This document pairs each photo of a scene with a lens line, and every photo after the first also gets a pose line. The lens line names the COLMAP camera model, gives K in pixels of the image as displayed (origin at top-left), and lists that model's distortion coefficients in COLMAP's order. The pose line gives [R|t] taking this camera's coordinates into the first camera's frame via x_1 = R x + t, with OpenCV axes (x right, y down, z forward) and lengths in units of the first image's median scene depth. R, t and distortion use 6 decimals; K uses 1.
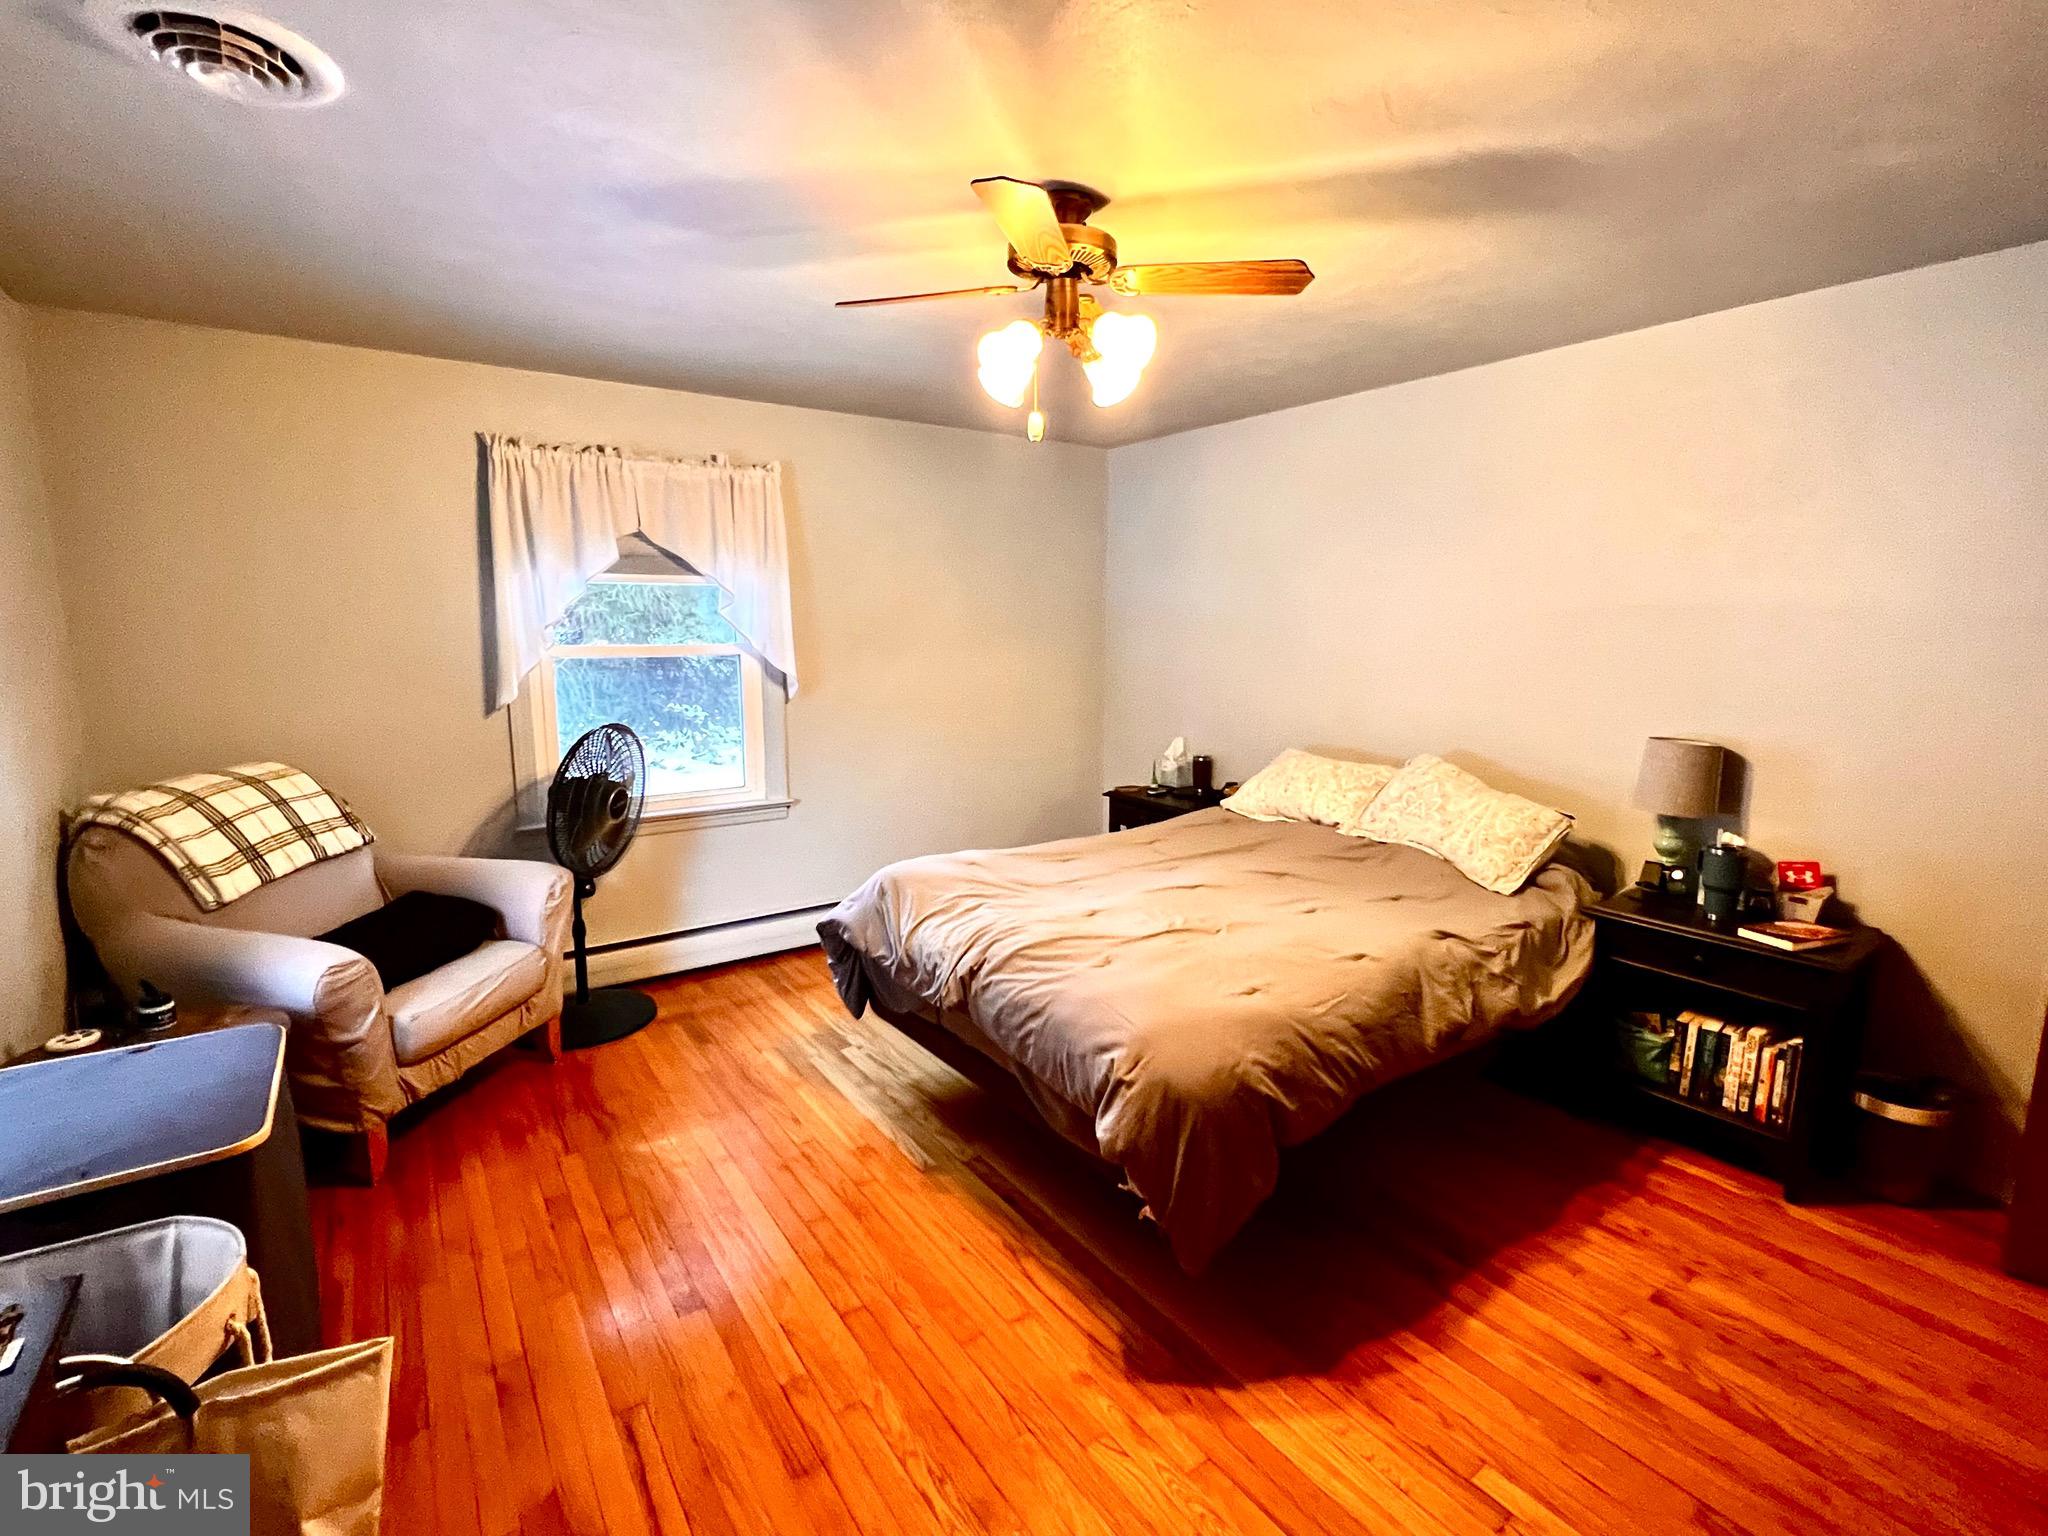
lens RADIAL K [[889.4, 0, 1028.5], [0, 889.4, 761.7], [0, 0, 1]] dist [-0.006609, 0.001182]
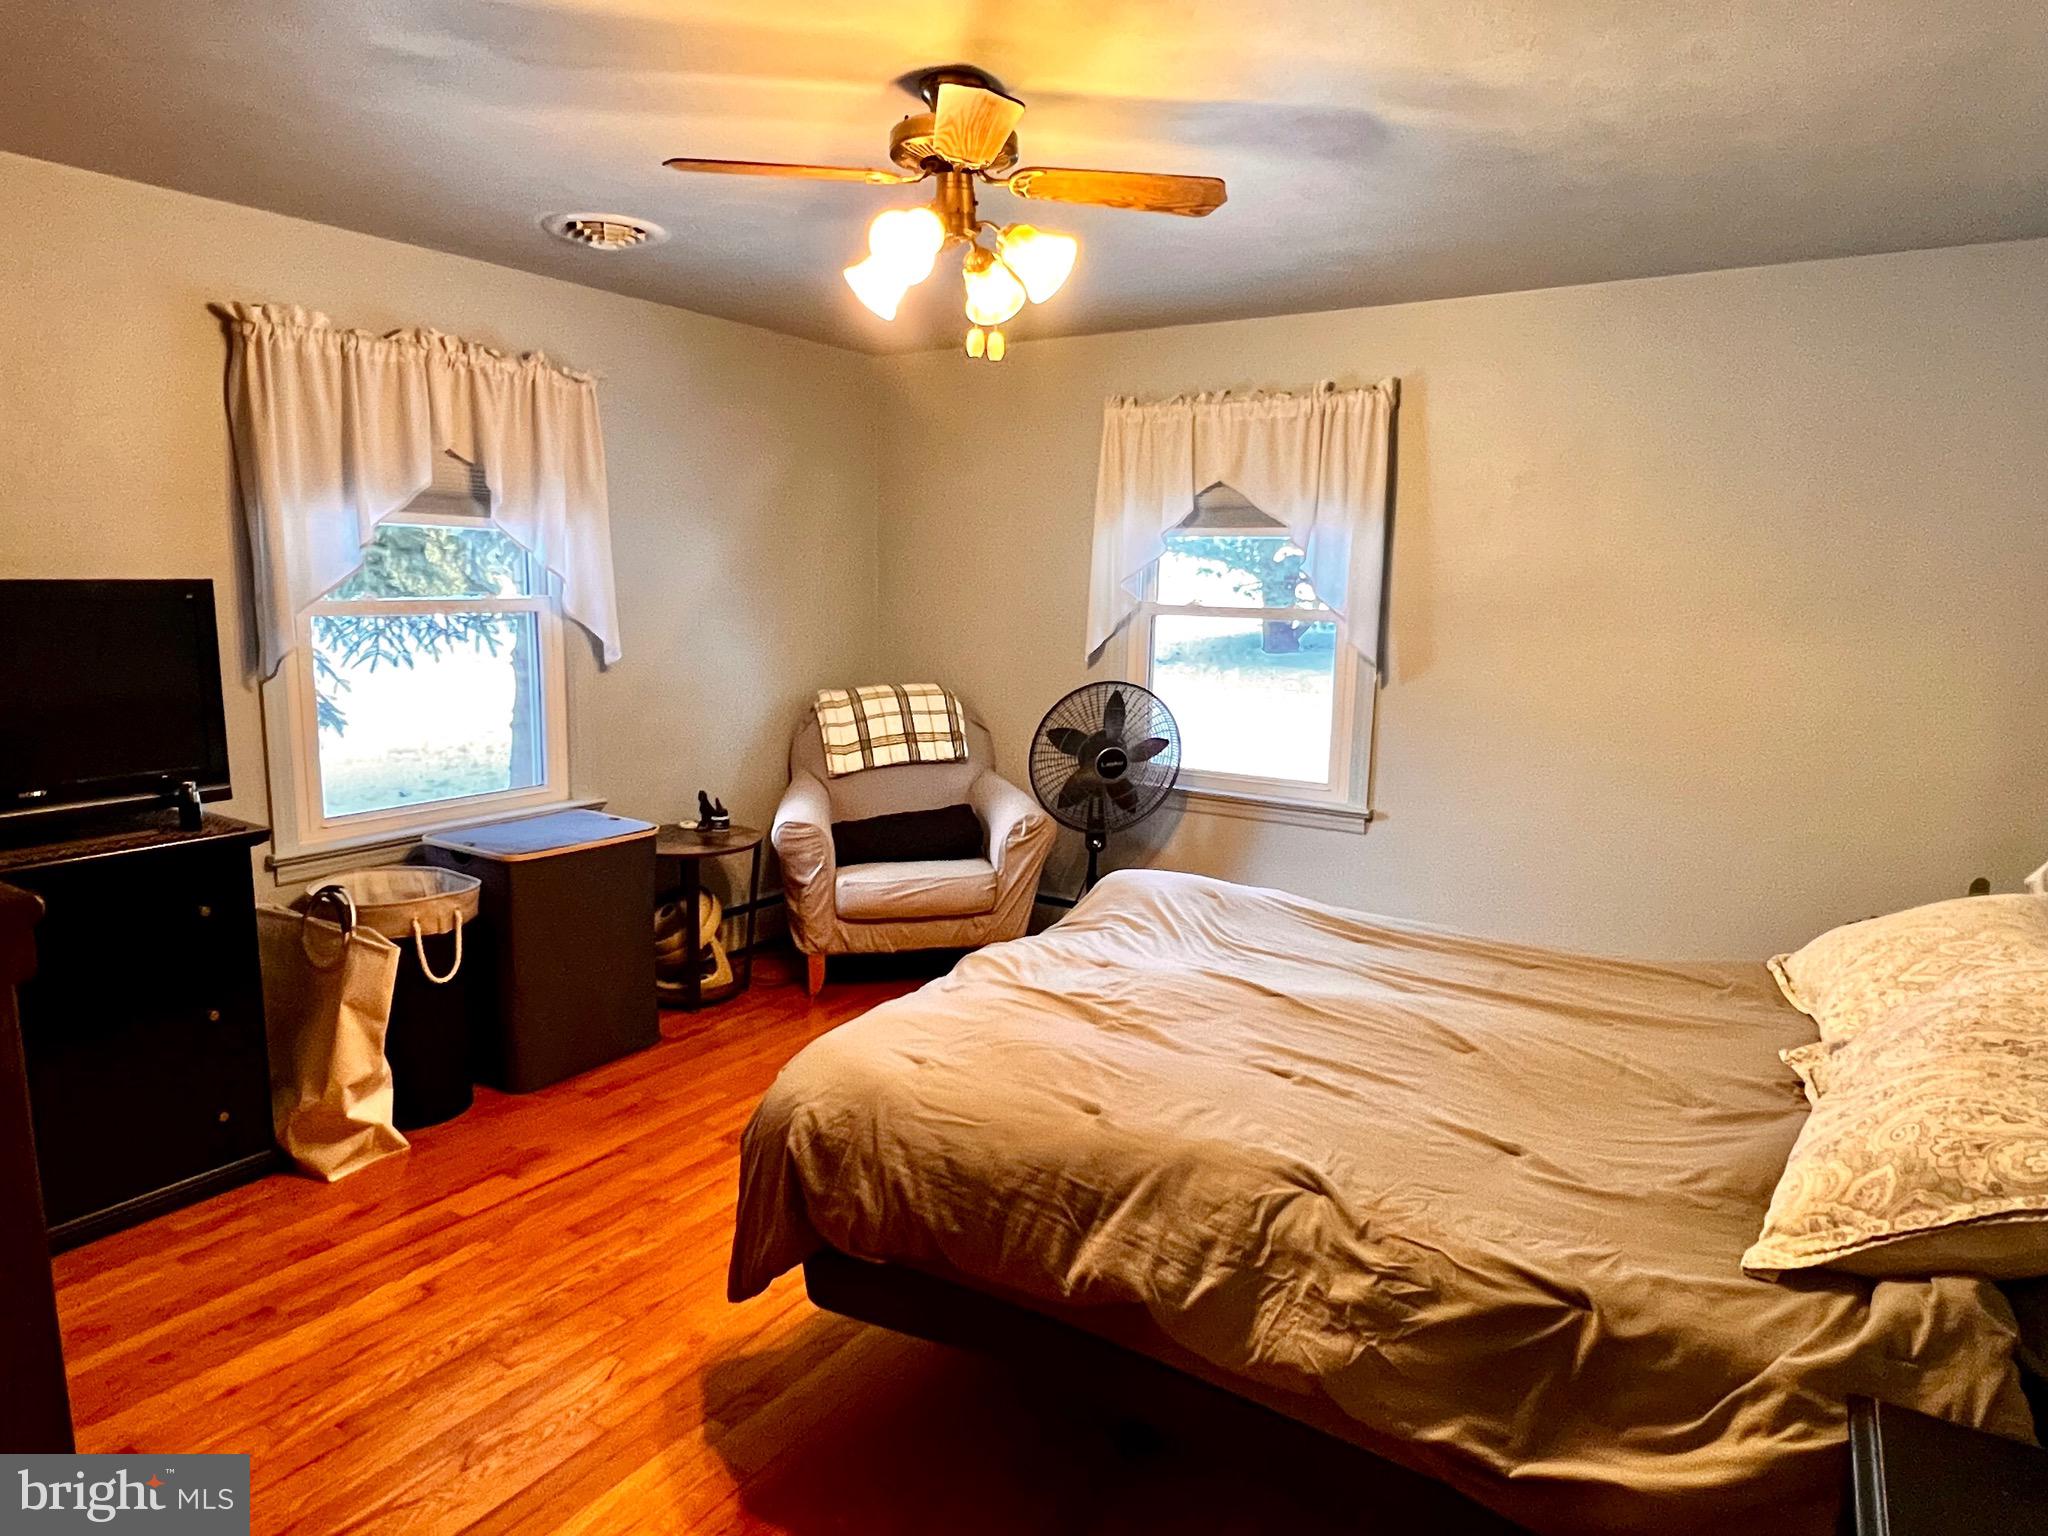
lens RADIAL K [[1190.0, 0, 1031.0], [0, 1190.0, 769.9], [0, 0, 1]] dist [-0.004868, 0.000103]
pose [[0.414194, 0.154240, -0.897025, 0.919597], [-0.160236, 0.982501, 0.094949, -0.075724], [0.895973, 0.104408, 0.431661, 0.494347]]
